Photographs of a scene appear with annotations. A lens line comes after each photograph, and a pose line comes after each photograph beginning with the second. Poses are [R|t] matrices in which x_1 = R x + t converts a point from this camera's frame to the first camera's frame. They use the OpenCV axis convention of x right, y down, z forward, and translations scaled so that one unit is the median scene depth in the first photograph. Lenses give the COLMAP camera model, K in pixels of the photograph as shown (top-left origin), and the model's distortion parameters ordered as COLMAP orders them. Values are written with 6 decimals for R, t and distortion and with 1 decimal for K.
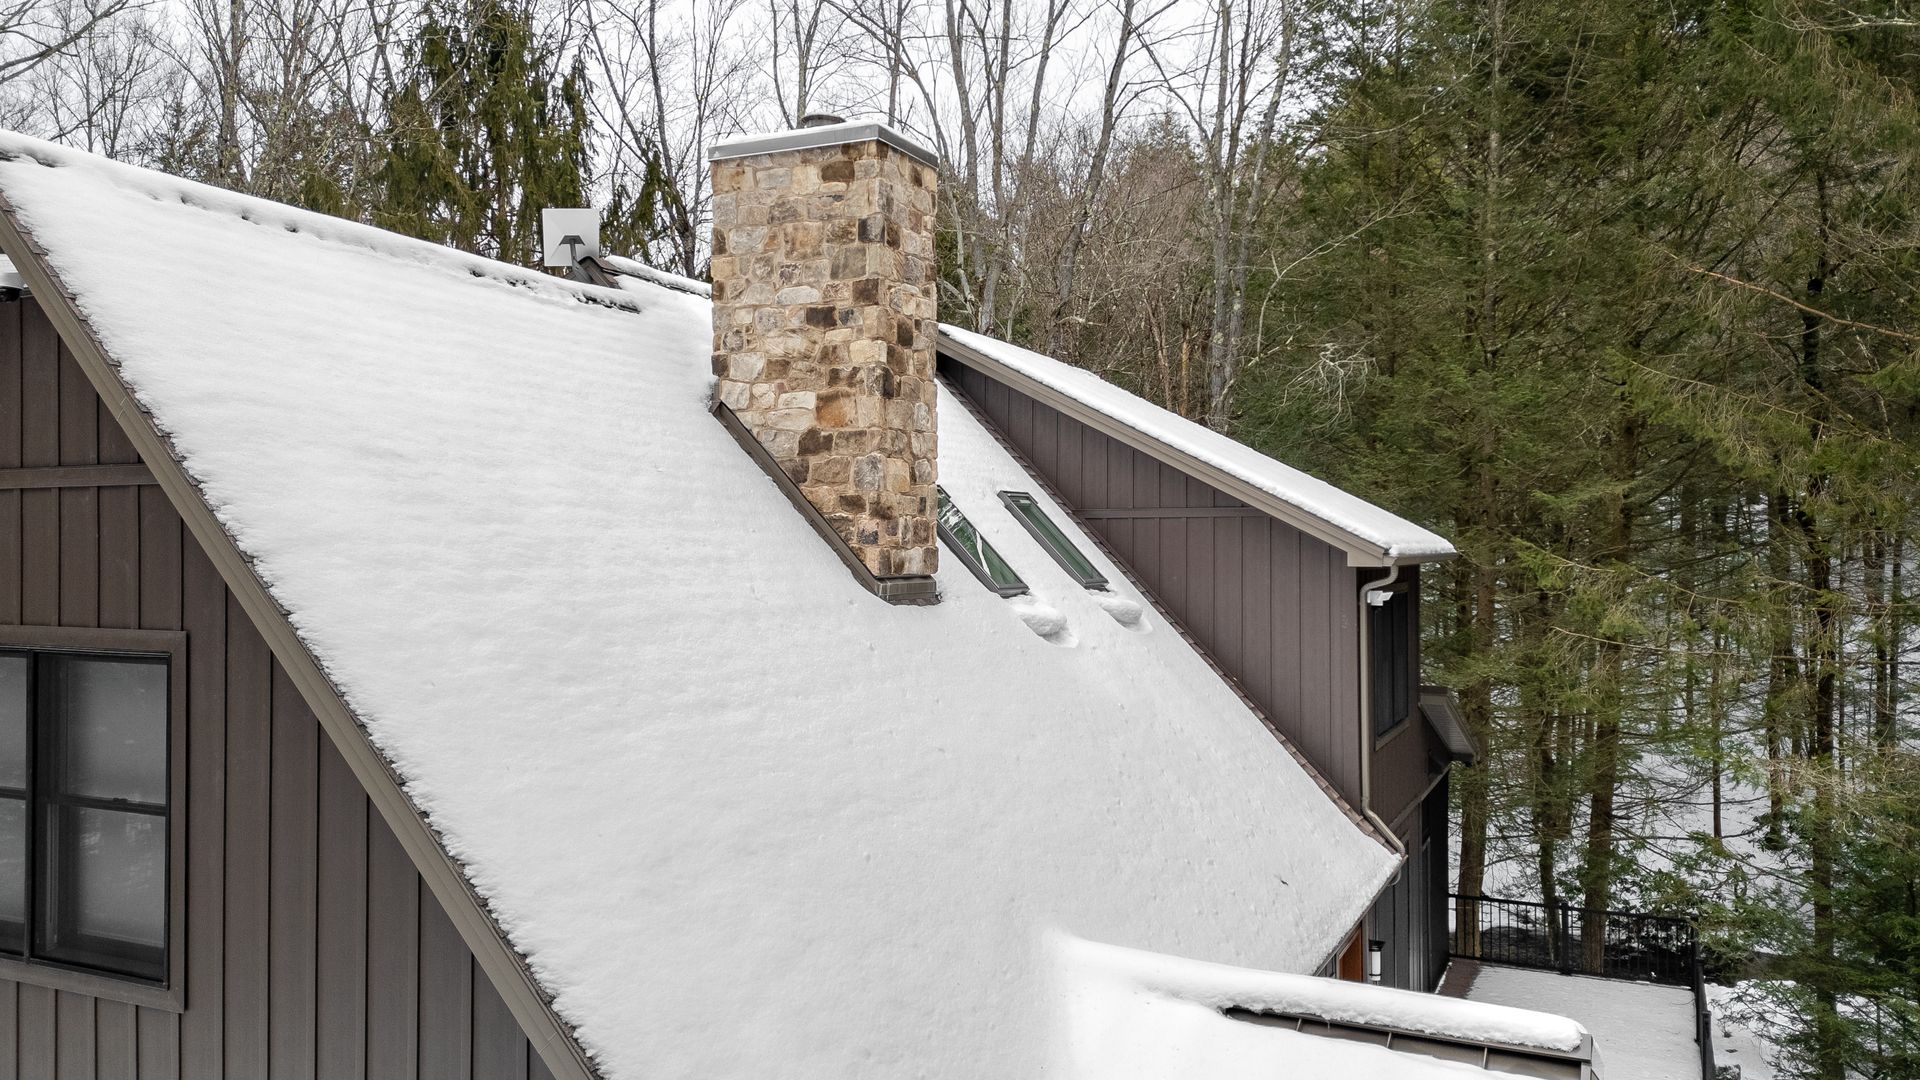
lens RADIAL K [[1339.5, 0, 975.8], [0, 1339.5, 551.3], [0, 0, 1]] dist [0.074883, -0.071565]
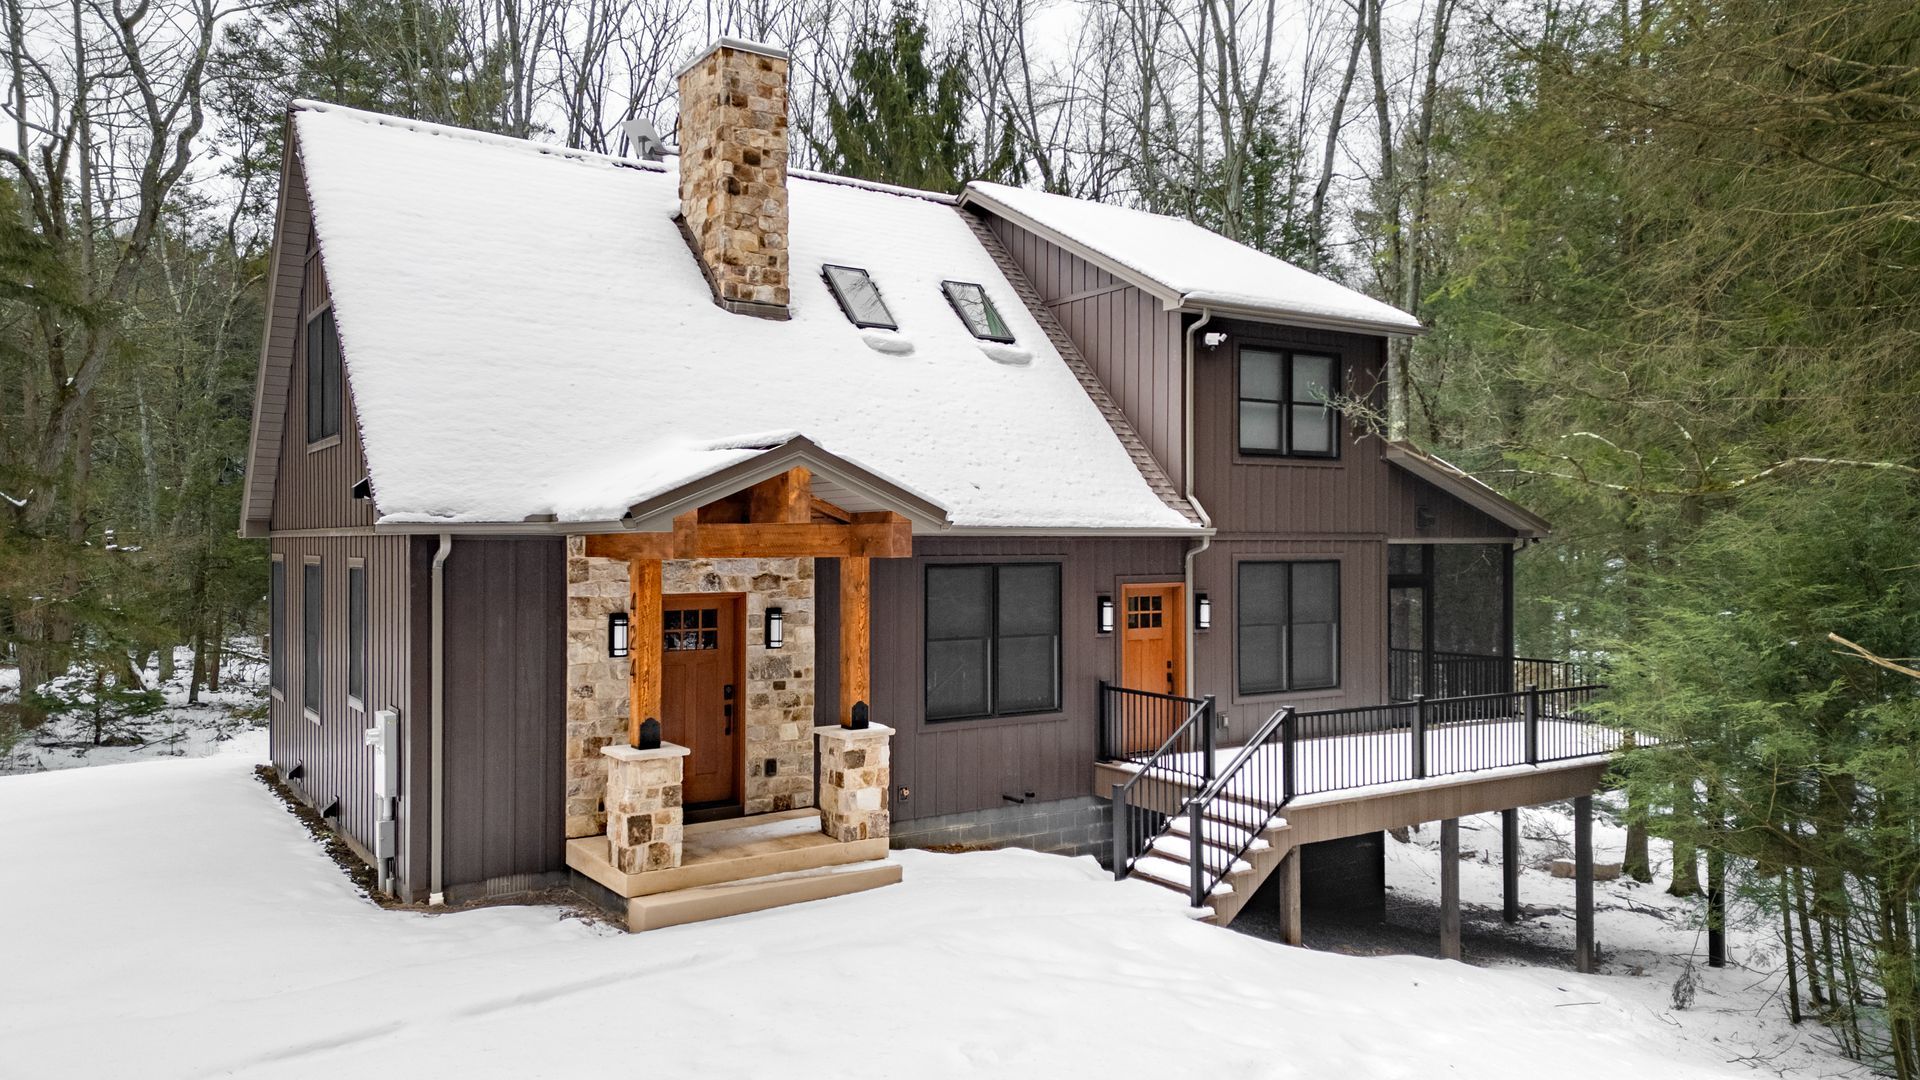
lens RADIAL K [[1339.5, 0, 961.1], [0, 1339.5, 540.8], [0, 0, 1]] dist [0.074883, -0.071565]
pose [[0.860800, 0.001146, -0.508942, 1.054542], [-0.006374, 0.999943, -0.008530, 0.339298], [0.508904, 0.010586, 0.860758, -0.337074]]
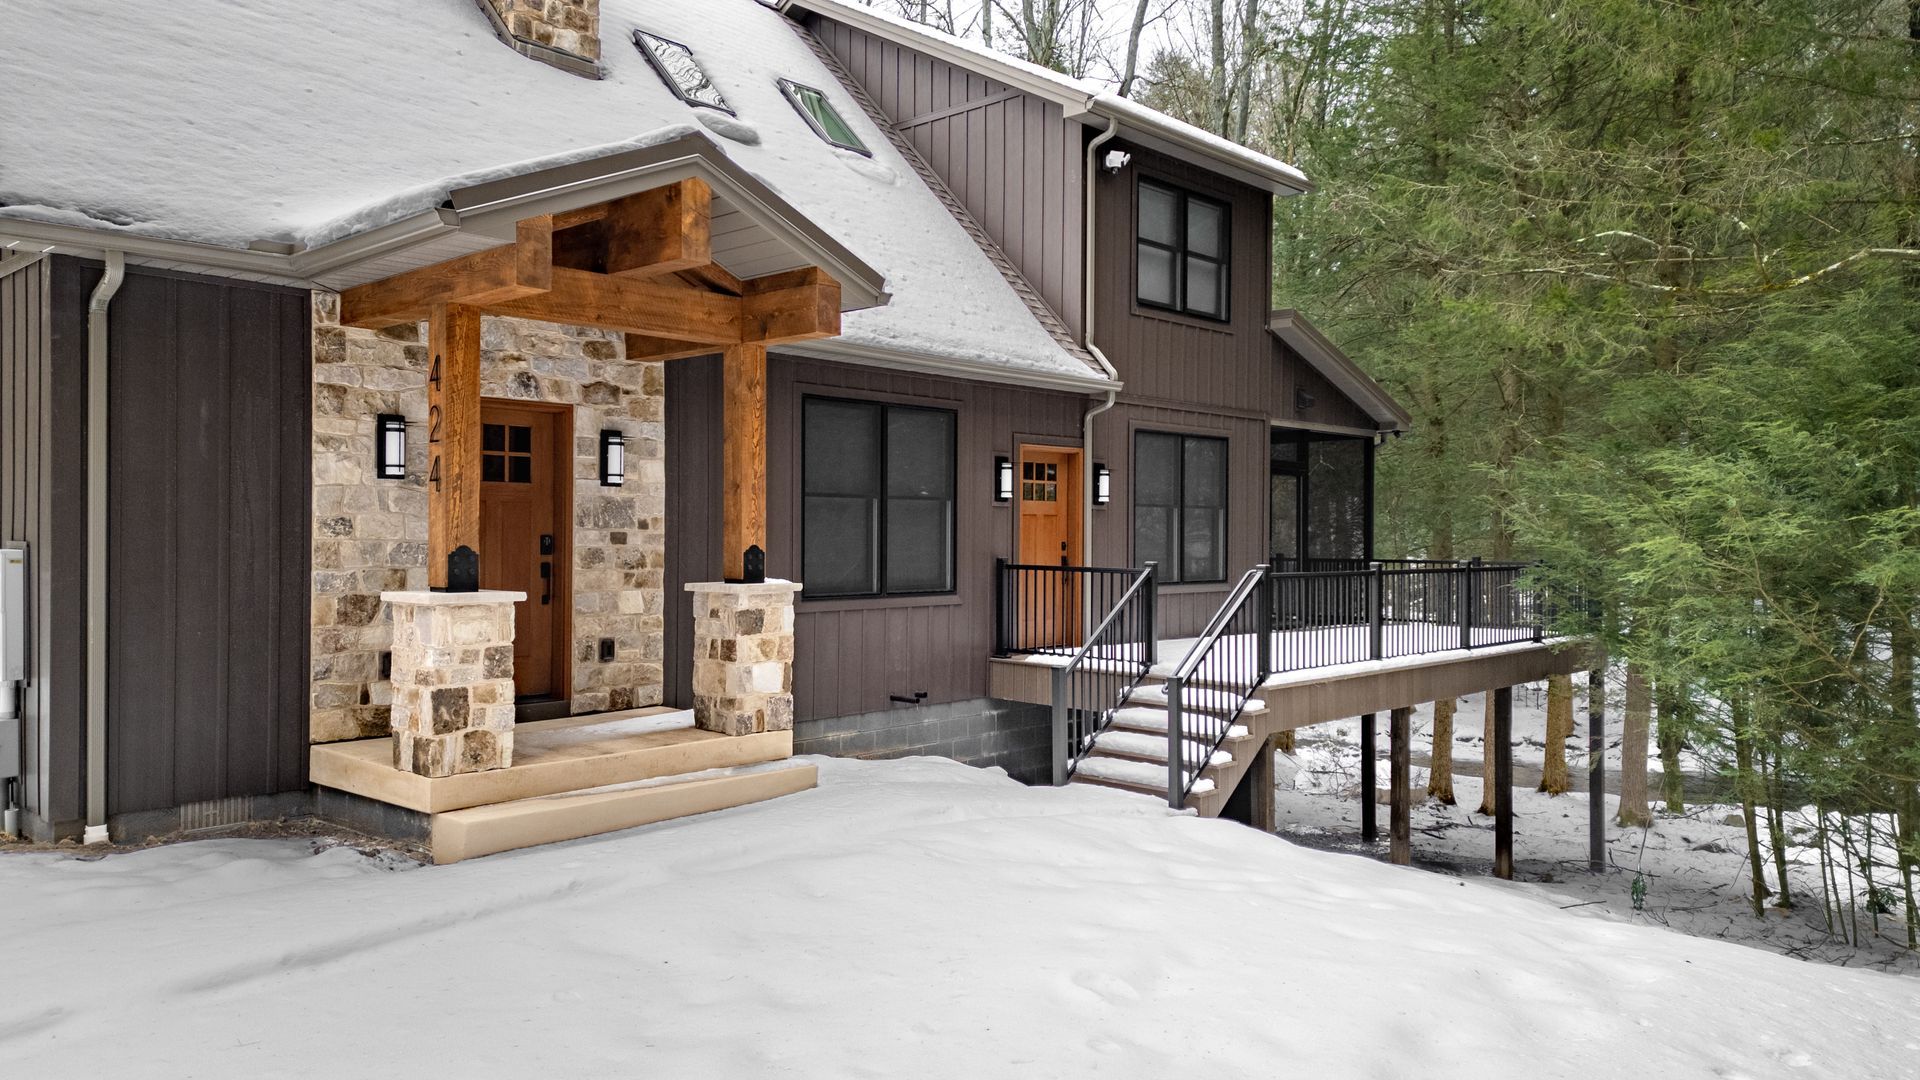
lens RADIAL K [[1339.5, 0, 971.4], [0, 1339.5, 534.9], [0, 0, 1]] dist [0.074883, -0.071565]
pose [[0.955636, 0.008964, -0.294413, 0.716736], [-0.011030, 0.999925, -0.005358, 0.488083], [0.294342, 0.008367, 0.955663, -0.111512]]
